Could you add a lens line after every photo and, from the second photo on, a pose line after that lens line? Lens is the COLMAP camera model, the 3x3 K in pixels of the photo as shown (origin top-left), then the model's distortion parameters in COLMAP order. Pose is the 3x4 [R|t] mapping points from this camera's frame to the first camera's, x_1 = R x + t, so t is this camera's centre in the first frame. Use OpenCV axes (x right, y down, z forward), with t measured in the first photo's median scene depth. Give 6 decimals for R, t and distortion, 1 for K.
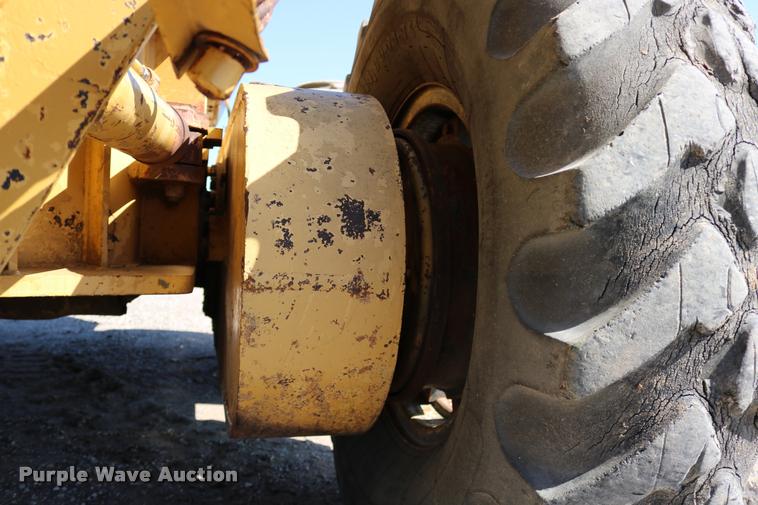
lens RADIAL K [[643.3, 0, 378.6], [0, 643.3, 251.2], [0, 0, 1]] dist [-0.153127, 0.149769]
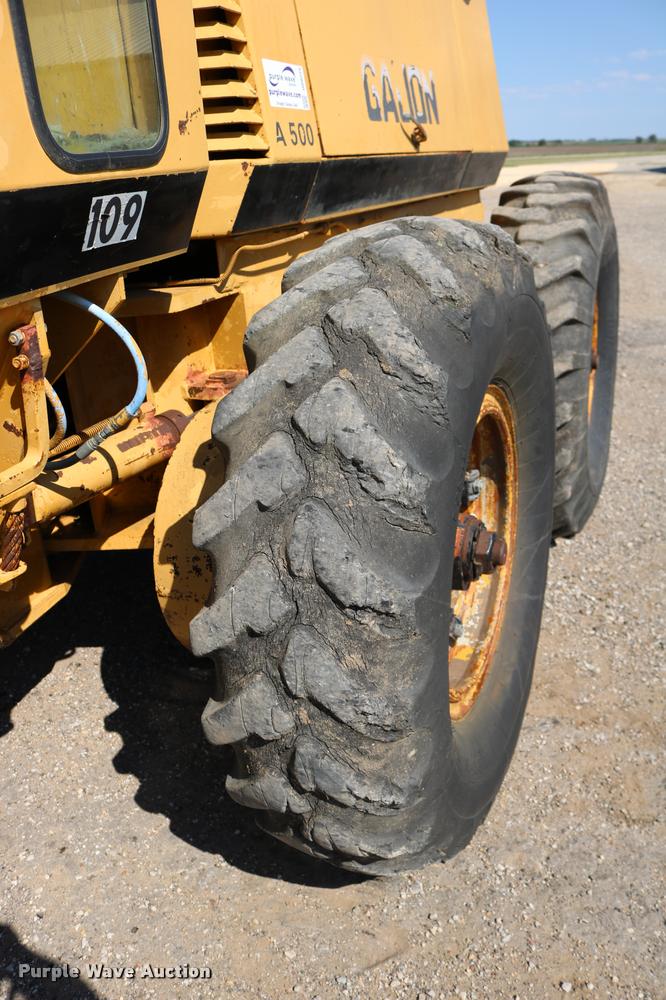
lens RADIAL K [[848.6, 0, 338.0], [0, 848.6, 488.0], [0, 0, 1]] dist [-0.153127, 0.149769]
pose [[0.755312, 0.153505, -0.637134, 1.814994], [0.078007, 0.944212, 0.319966, -1.055909], [0.650707, -0.291375, 0.701200, -0.131431]]
